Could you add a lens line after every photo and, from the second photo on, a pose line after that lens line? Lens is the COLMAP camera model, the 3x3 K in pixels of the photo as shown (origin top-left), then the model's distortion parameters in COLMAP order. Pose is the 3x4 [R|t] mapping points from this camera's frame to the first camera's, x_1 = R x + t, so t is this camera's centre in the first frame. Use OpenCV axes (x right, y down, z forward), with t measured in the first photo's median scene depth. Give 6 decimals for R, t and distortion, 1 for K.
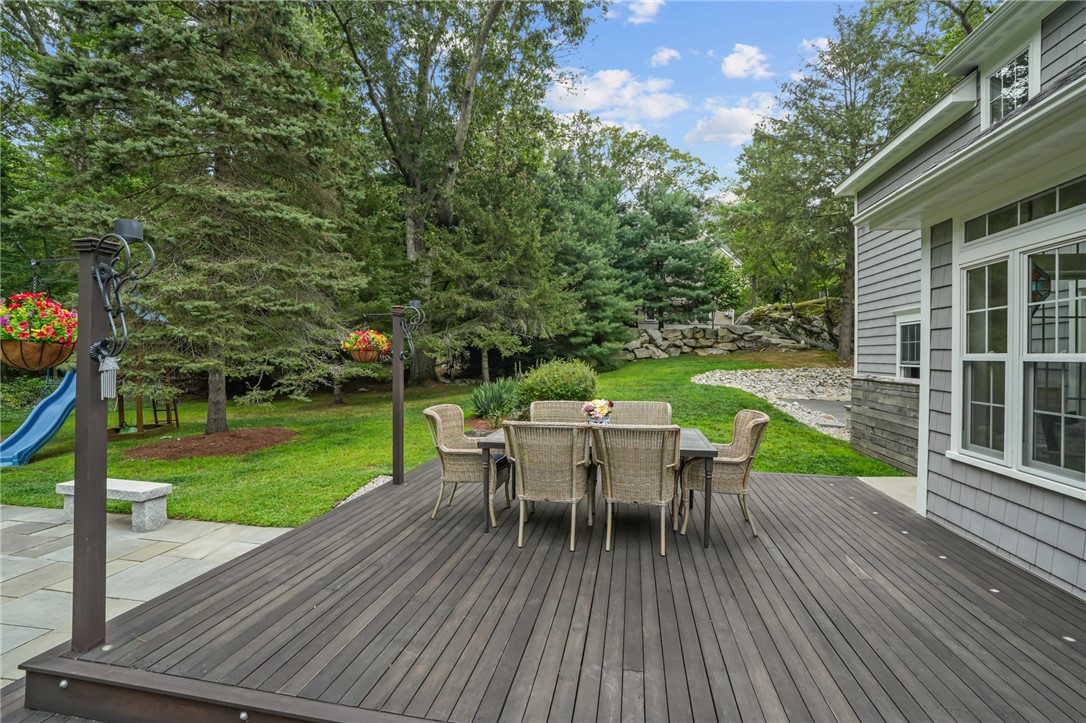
lens RADIAL K [[498.4, 0, 538.2], [0, 498.4, 356.6], [0, 0, 1]] dist [-0.005148, 0.004627]
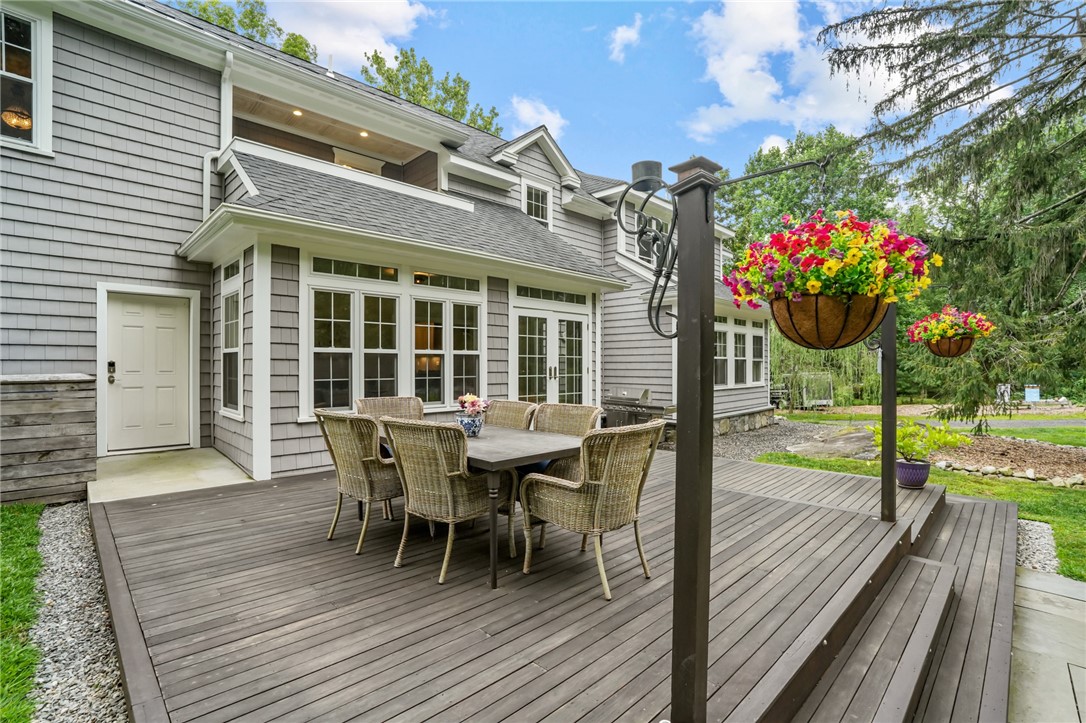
lens RADIAL K [[498.4, 0, 540.5], [0, 498.4, 359.9], [0, 0, 1]] dist [-0.005148, 0.004627]
pose [[-0.819391, -0.010889, 0.573132, -0.574914], [-0.006641, 0.999933, 0.009502, 0.013543], [-0.573197, 0.003980, -0.819408, 1.978734]]
